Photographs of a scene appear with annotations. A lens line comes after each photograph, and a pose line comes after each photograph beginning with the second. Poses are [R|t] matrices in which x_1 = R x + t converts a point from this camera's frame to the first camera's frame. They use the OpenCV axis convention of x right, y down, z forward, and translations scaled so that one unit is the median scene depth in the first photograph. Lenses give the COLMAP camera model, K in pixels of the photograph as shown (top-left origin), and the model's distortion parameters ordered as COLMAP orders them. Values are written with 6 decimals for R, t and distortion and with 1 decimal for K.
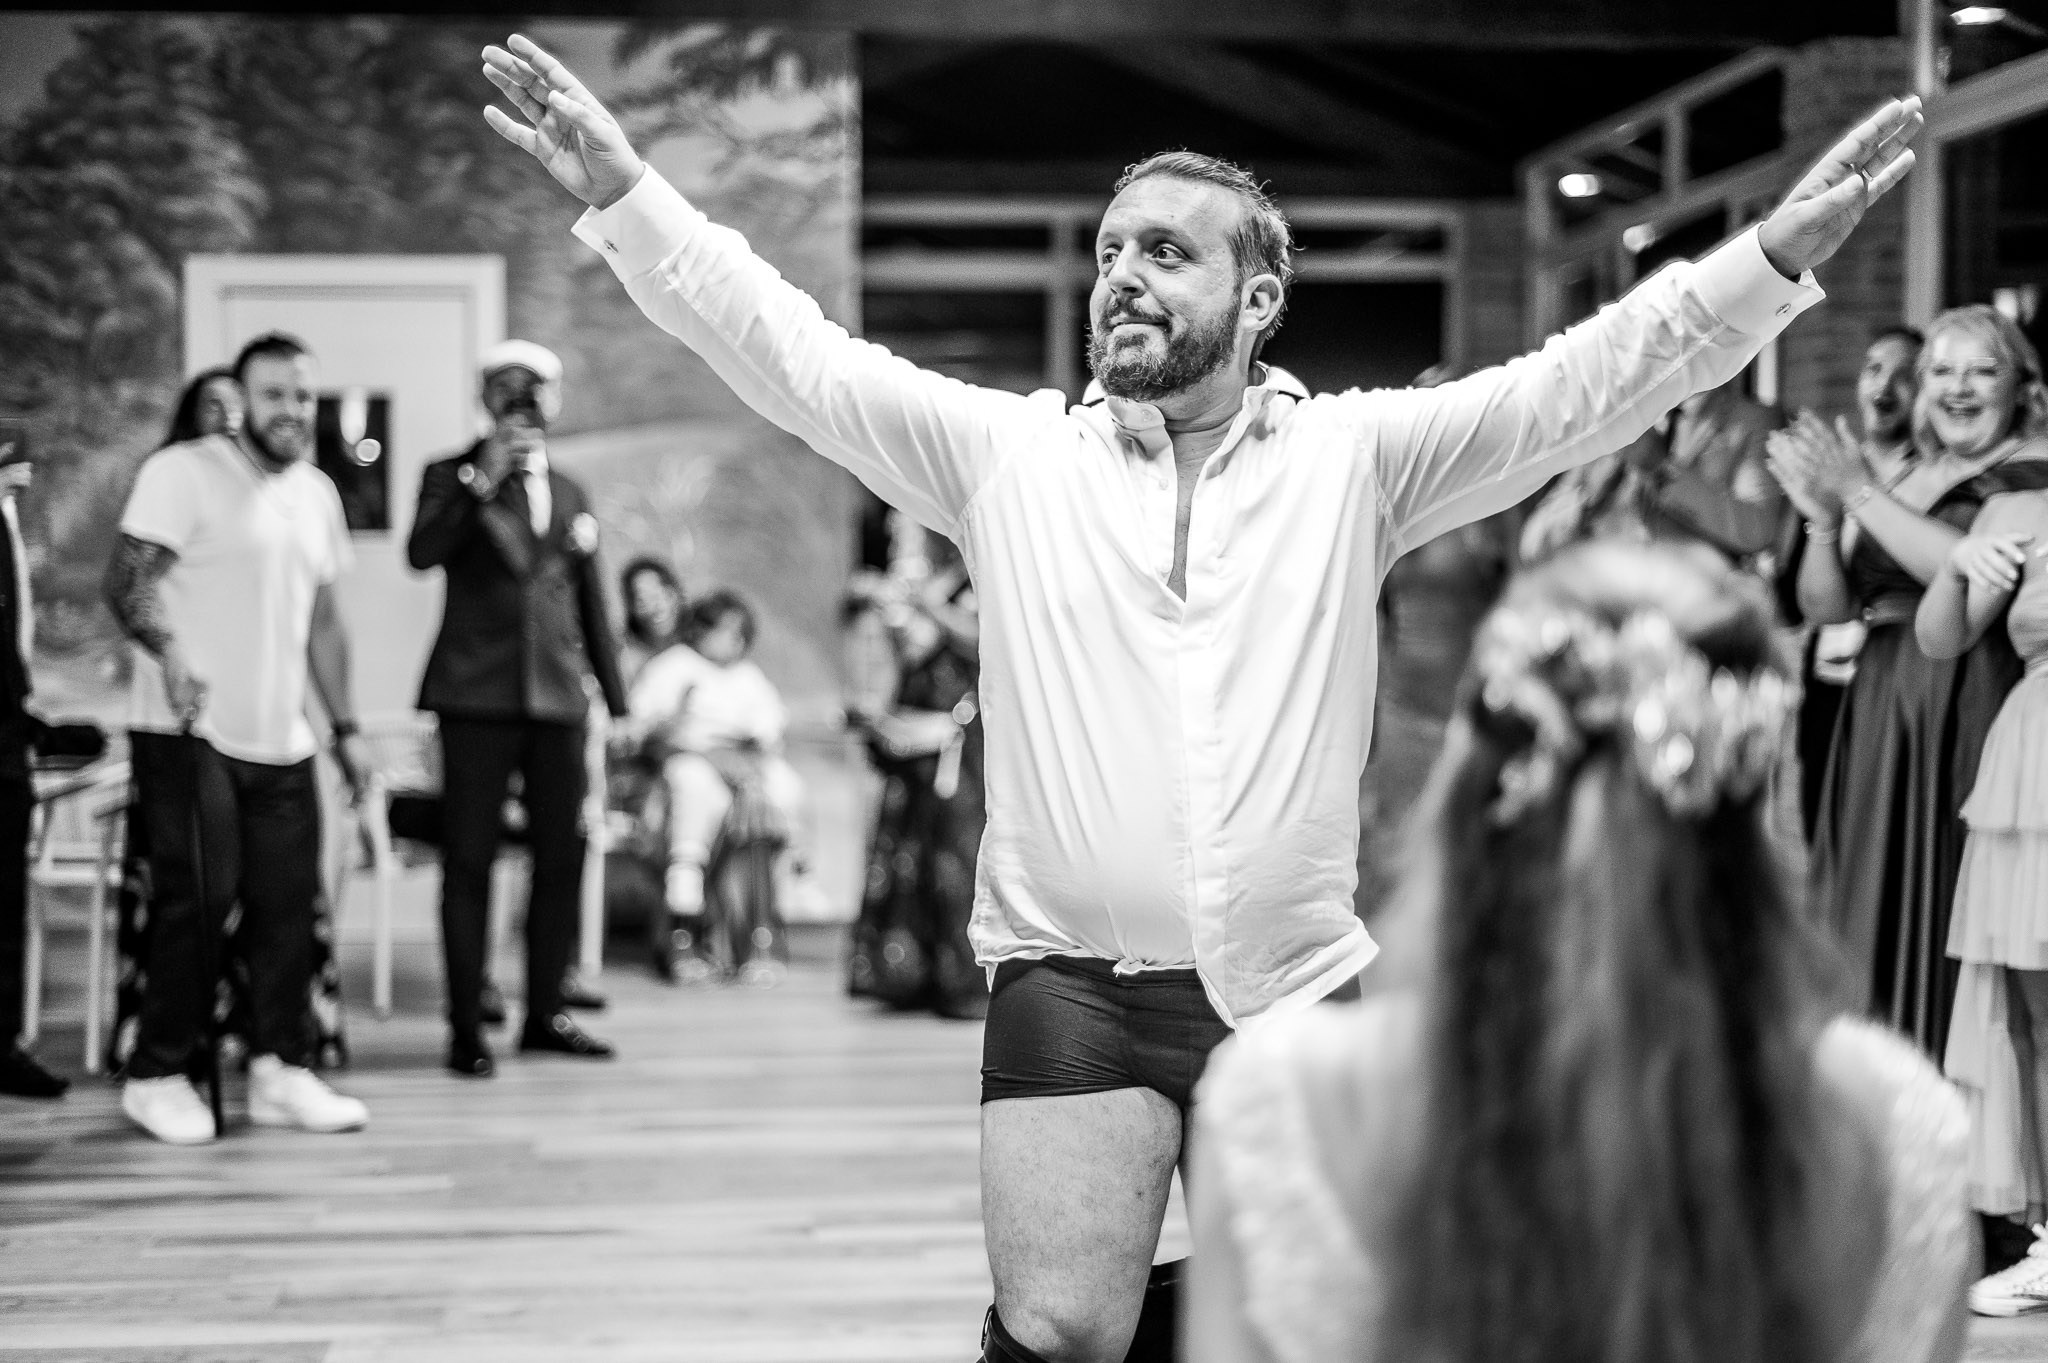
lens RADIAL K [[2989.8, 0, 1030.2], [0, 2989.8, 693.1], [0, 0, 1]] dist [0.001805, 0.000000]
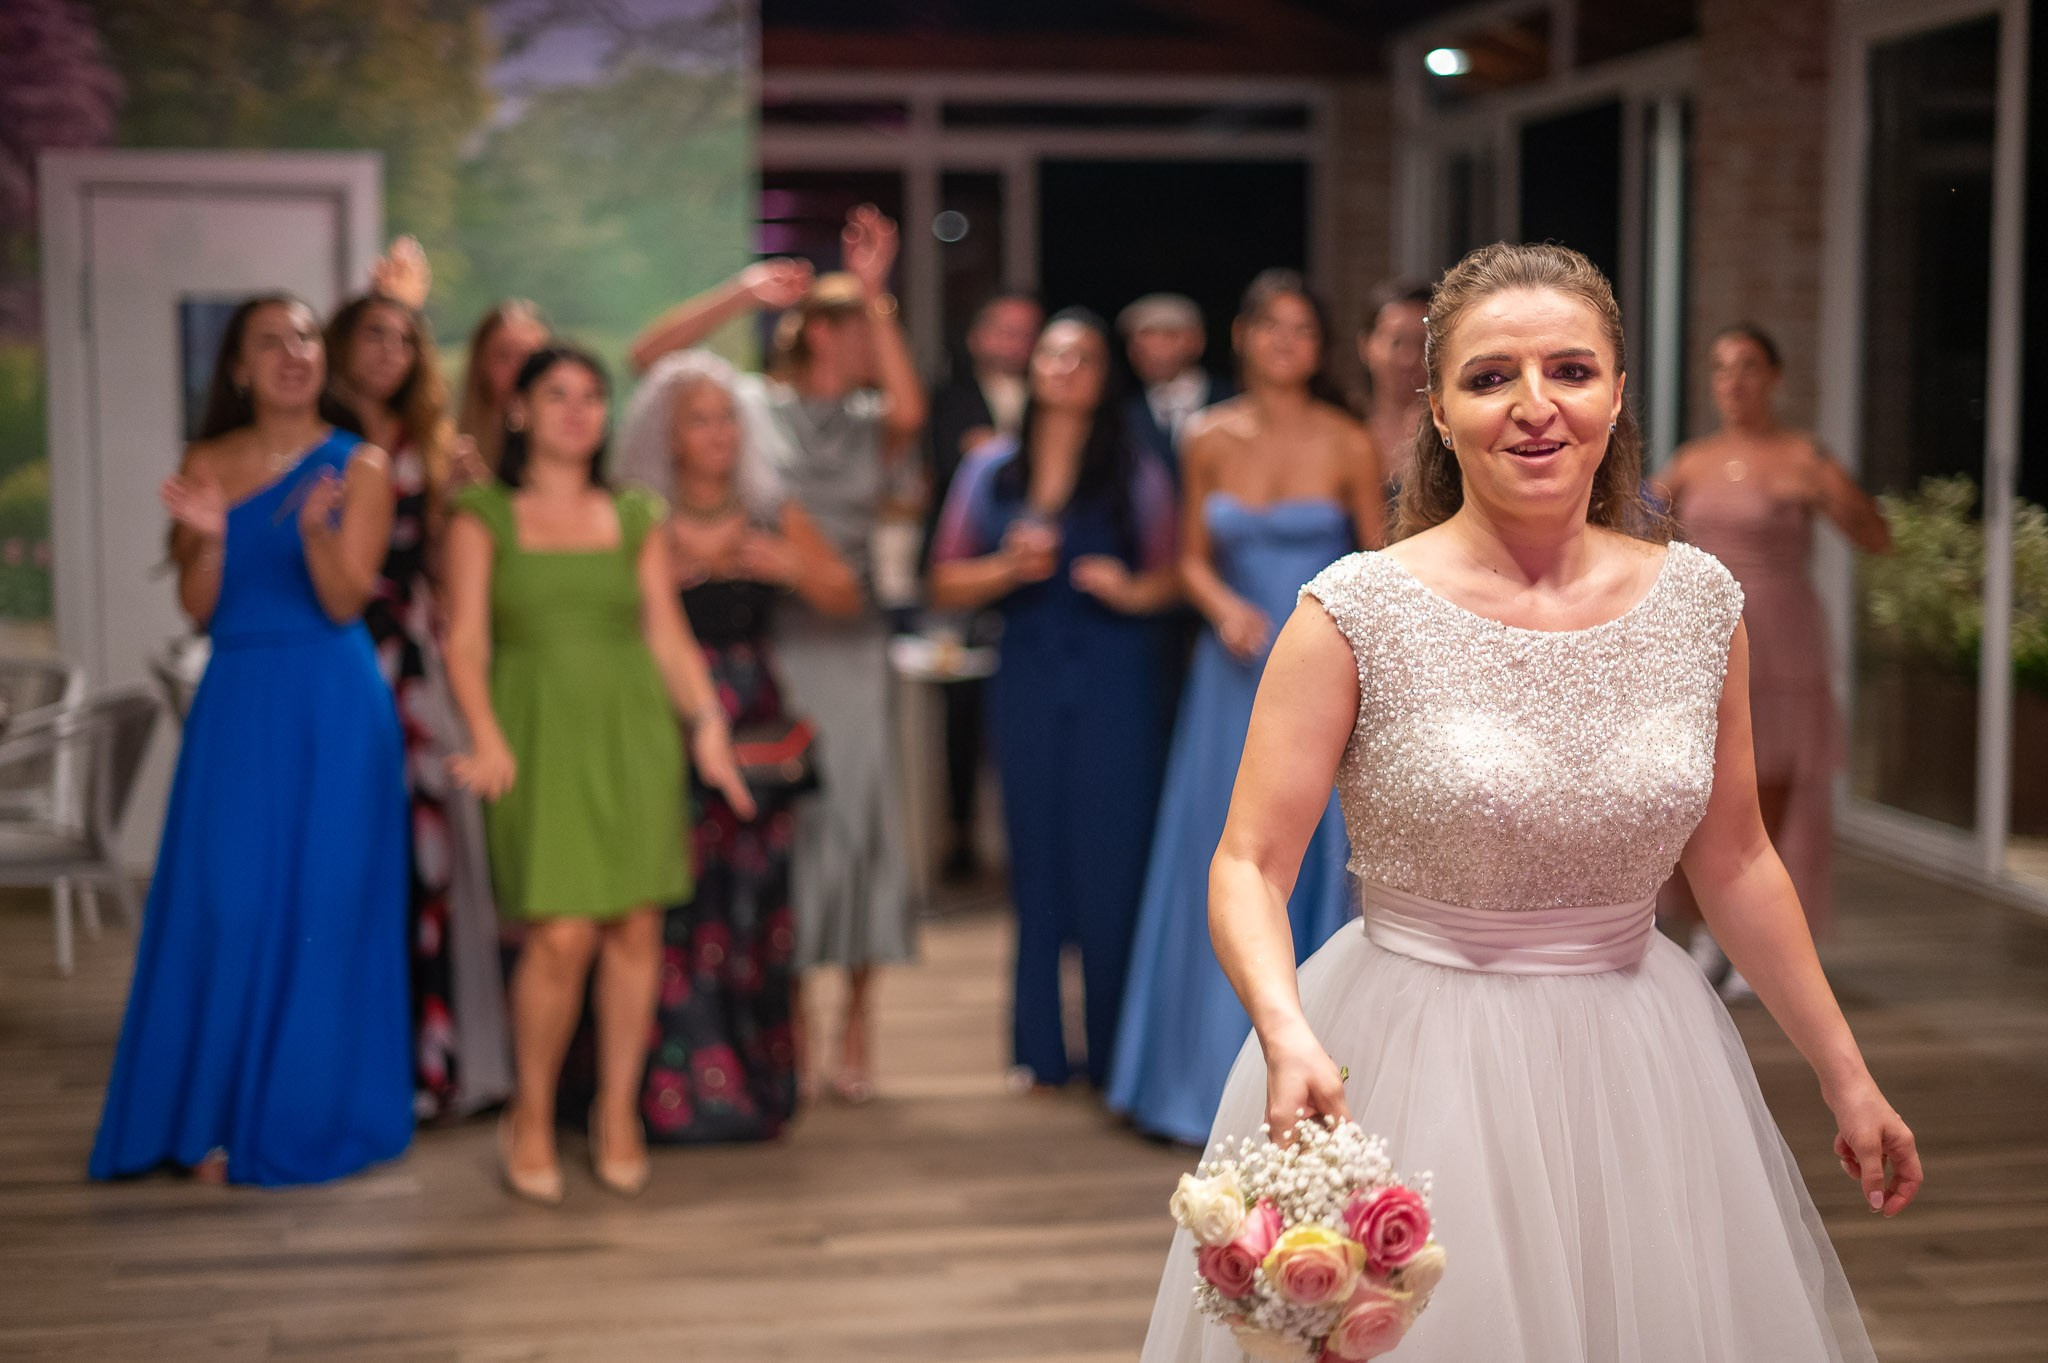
lens RADIAL K [[2989.8, 0, 1018.7], [0, 2989.8, 674.5], [0, 0, 1]] dist [0.001805, 0.000000]
pose [[0.997236, -0.006688, 0.074001, -0.046728], [0.003142, 0.998845, 0.047936, -0.025980], [-0.074236, -0.047571, 0.996105, 0.036312]]
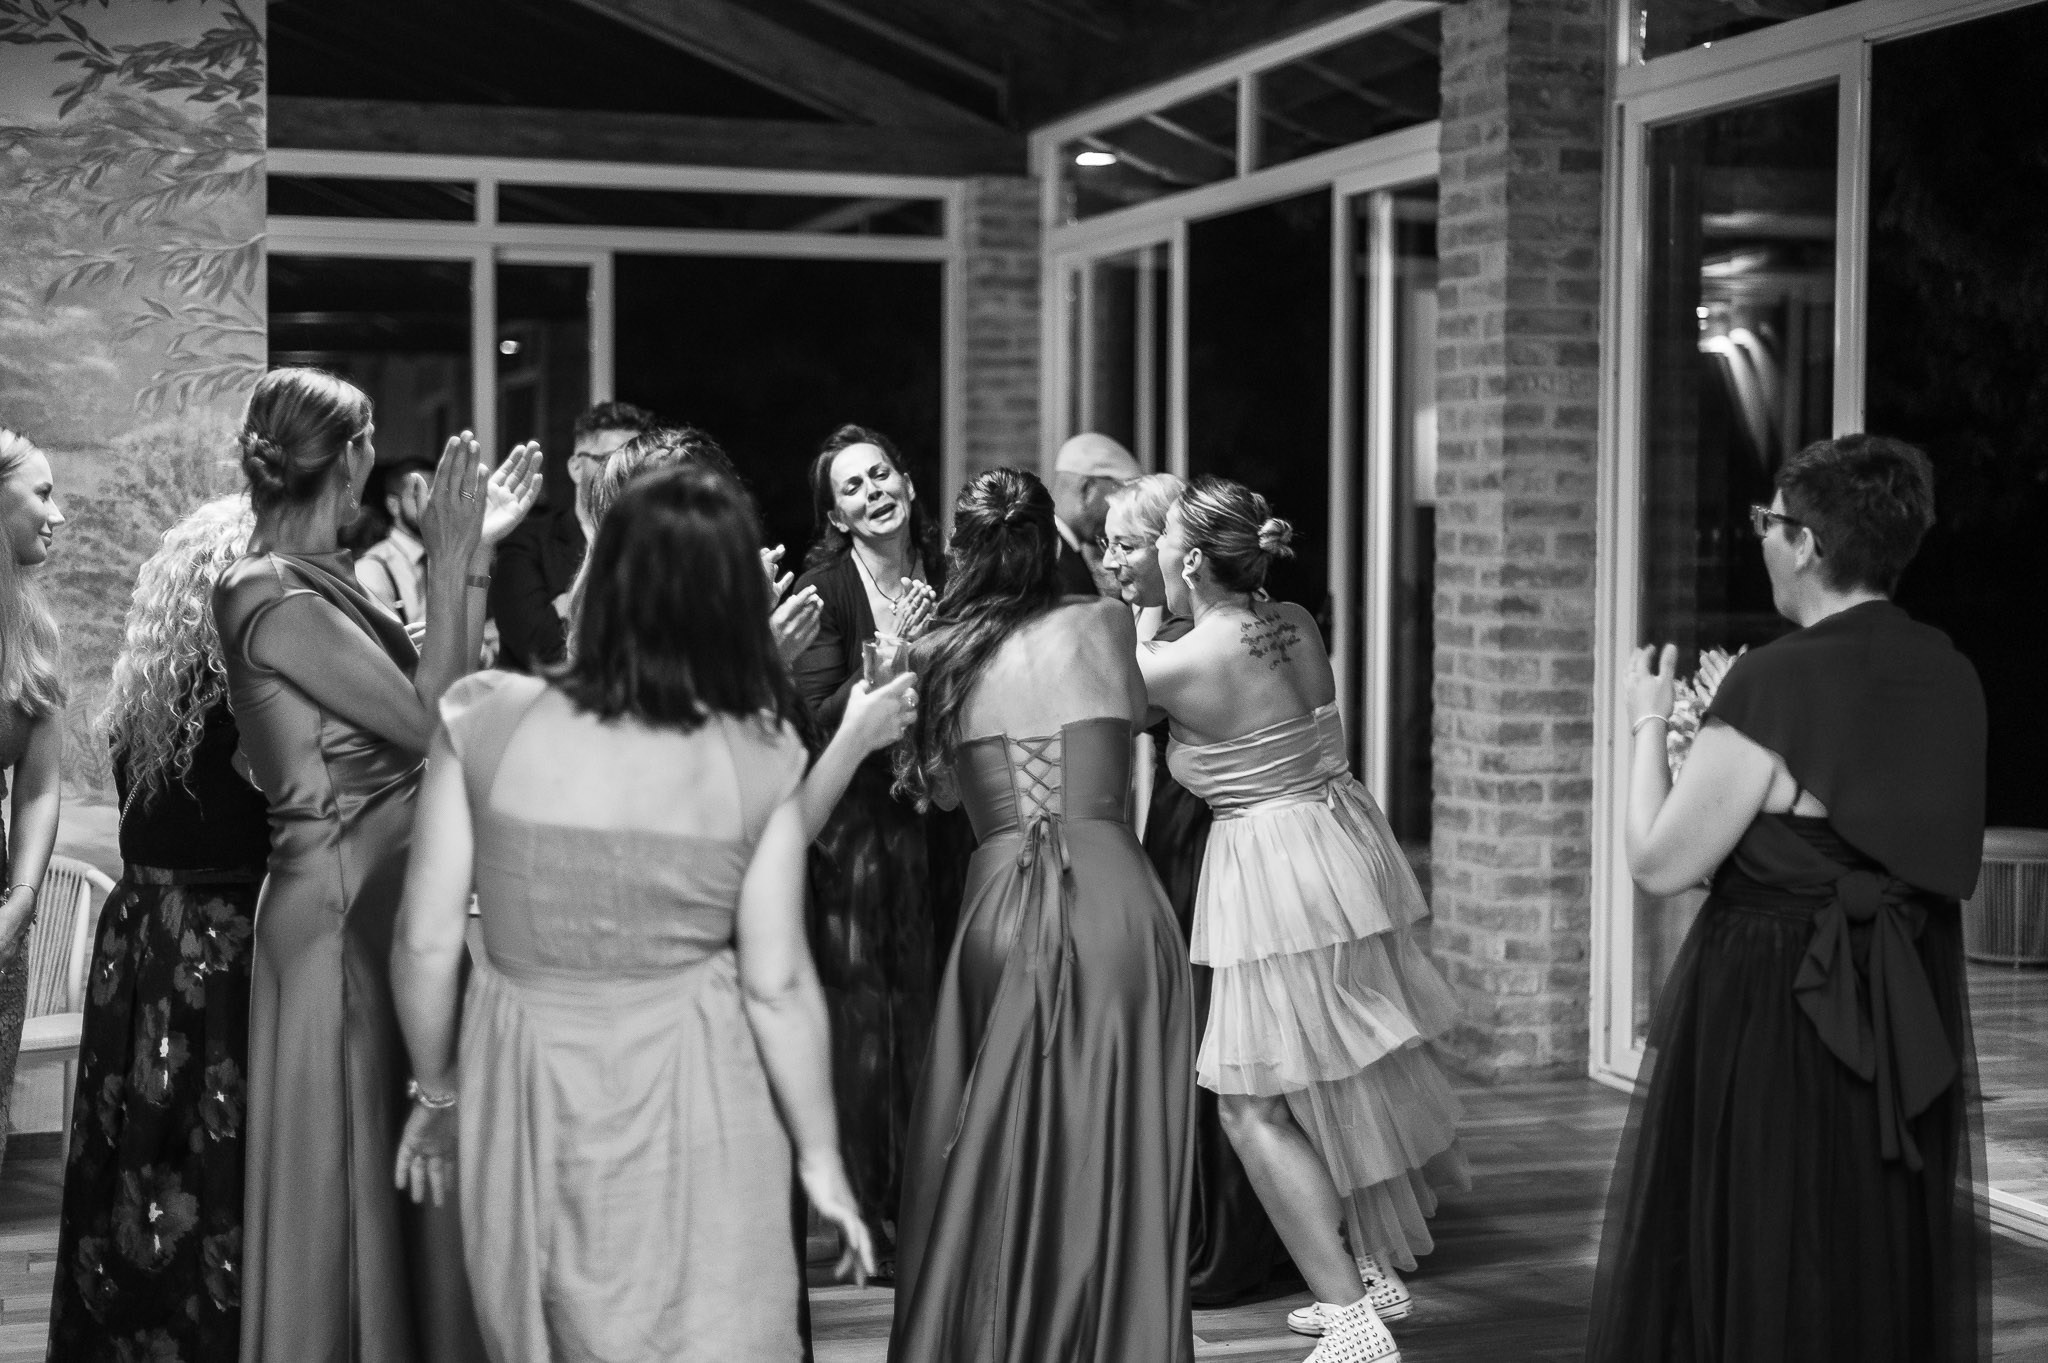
lens RADIAL K [[2989.8, 0, 1019.6], [0, 2989.8, 676.5], [0, 0, 1]] dist [0.001805, 0.000000]
pose [[0.975490, -0.001228, 0.220040, -0.040838], [-0.000195, 0.999979, 0.006444, -0.040661], [-0.220043, -0.006329, 0.975470, 0.251180]]
